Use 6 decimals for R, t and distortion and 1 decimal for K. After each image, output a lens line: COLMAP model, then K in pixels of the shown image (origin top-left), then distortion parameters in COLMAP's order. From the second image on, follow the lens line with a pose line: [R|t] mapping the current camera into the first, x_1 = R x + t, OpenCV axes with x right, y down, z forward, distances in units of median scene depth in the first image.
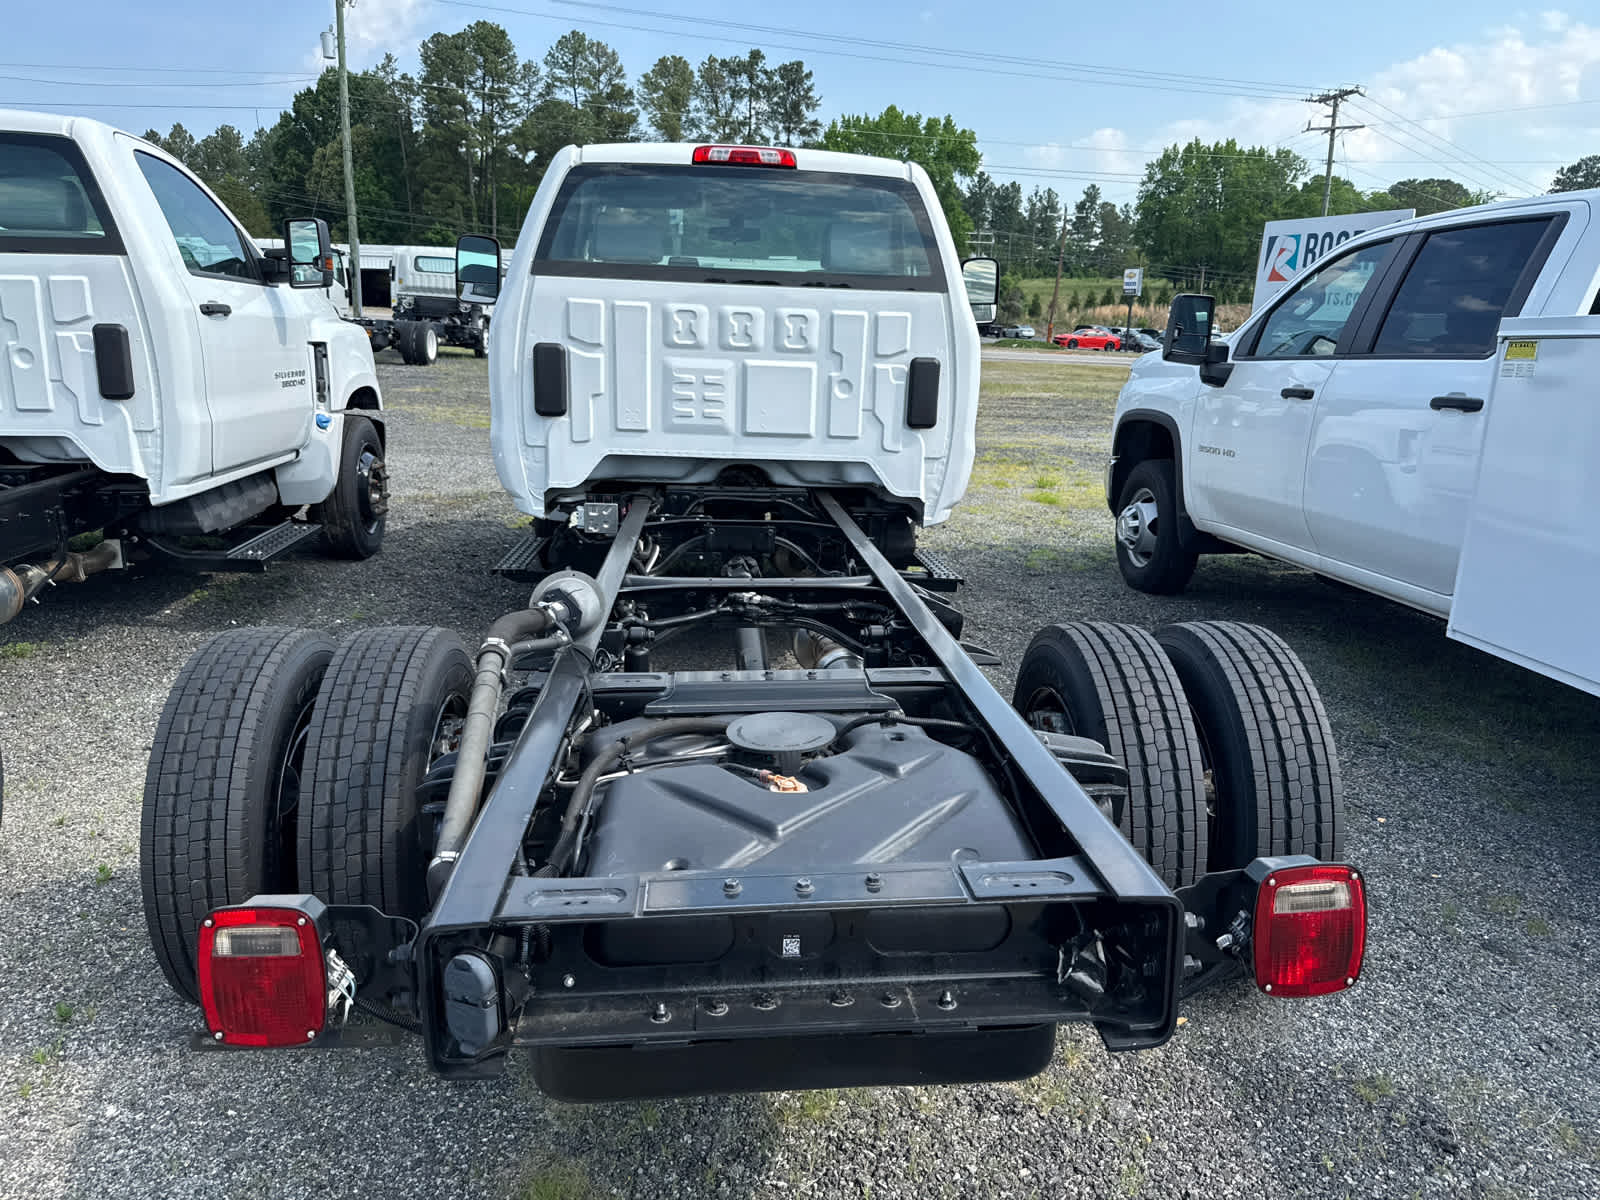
lens RADIAL K [[1111.5, 0, 800.0], [0, 1111.5, 600.0], [0, 0, 1]] dist [-0.003030, -0.006516]
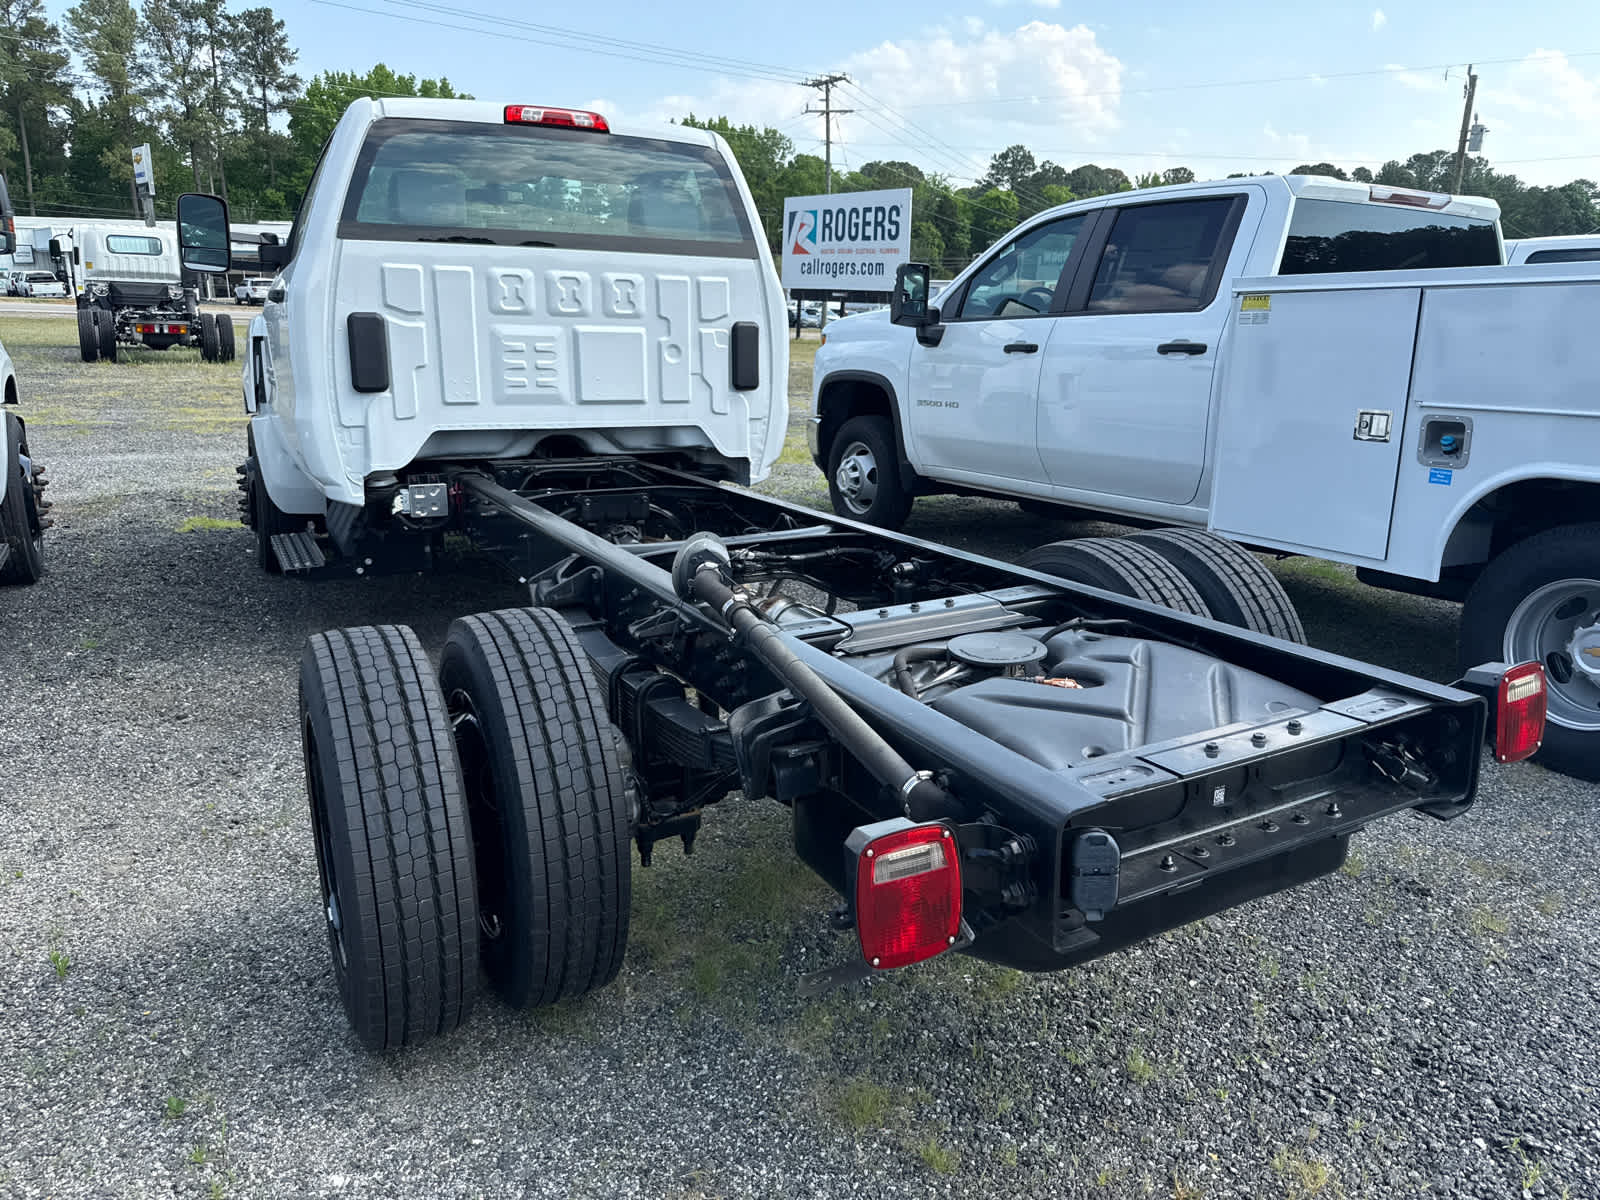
lens RADIAL K [[1118.8, 0, 804.2], [0, 1118.8, 577.0], [0, 0, 1]] dist [0.069671, -0.222851]
pose [[0.919566, -0.104870, 0.378682, -0.255435], [0.104525, 0.994289, 0.021532, 0.002394], [-0.378777, 0.019781, 0.925276, 0.015793]]
